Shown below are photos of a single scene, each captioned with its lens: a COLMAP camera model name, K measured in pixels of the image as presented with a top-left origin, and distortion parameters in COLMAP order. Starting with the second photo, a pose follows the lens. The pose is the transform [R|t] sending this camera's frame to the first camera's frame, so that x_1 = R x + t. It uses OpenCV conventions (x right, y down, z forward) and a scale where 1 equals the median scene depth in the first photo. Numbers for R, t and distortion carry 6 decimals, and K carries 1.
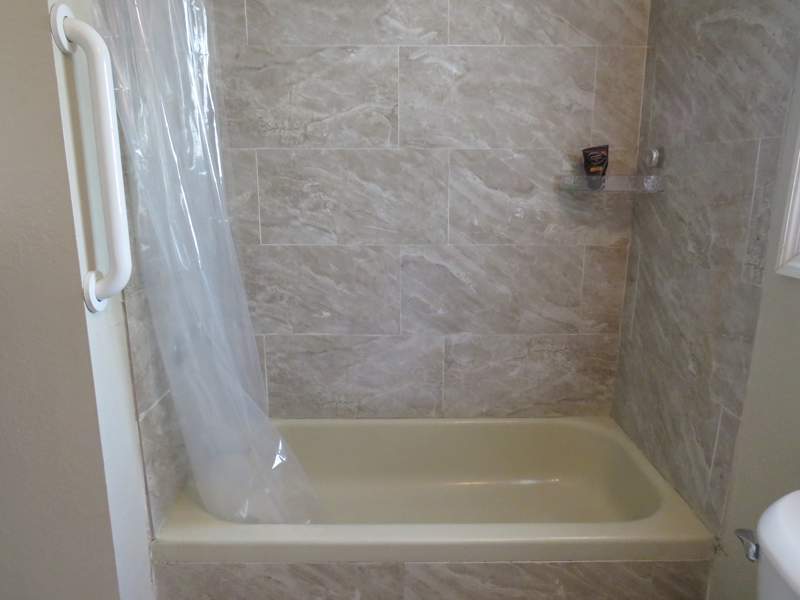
lens RADIAL K [[567.9, 0, 404.7], [0, 567.9, 302.0], [0, 0, 1]] dist [-0.023047, 0.005397]
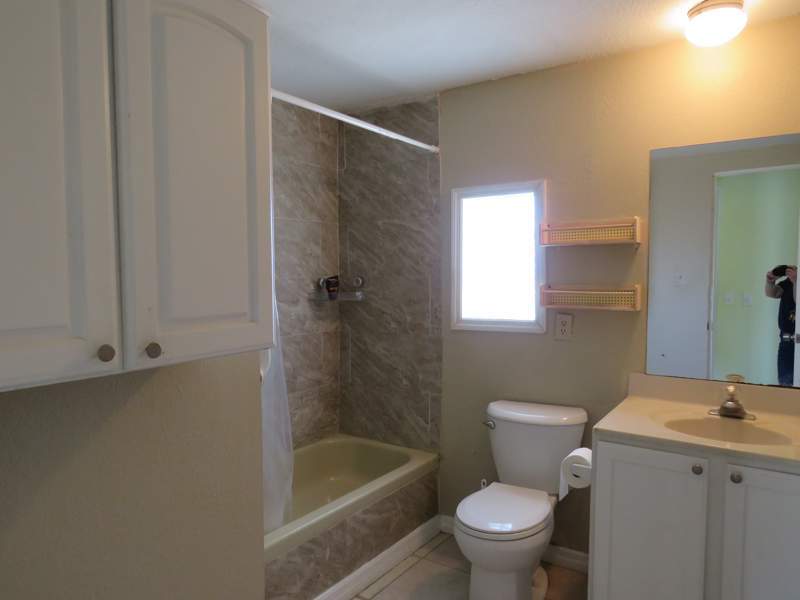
lens RADIAL K [[567.9, 0, 404.7], [0, 567.9, 302.0], [0, 0, 1]] dist [-0.023047, 0.005397]
pose [[0.565593, -0.050520, 0.823136, -1.008121], [0.192345, 0.978675, -0.072098, -0.018958], [-0.801940, 0.199104, 0.563249, -0.189333]]
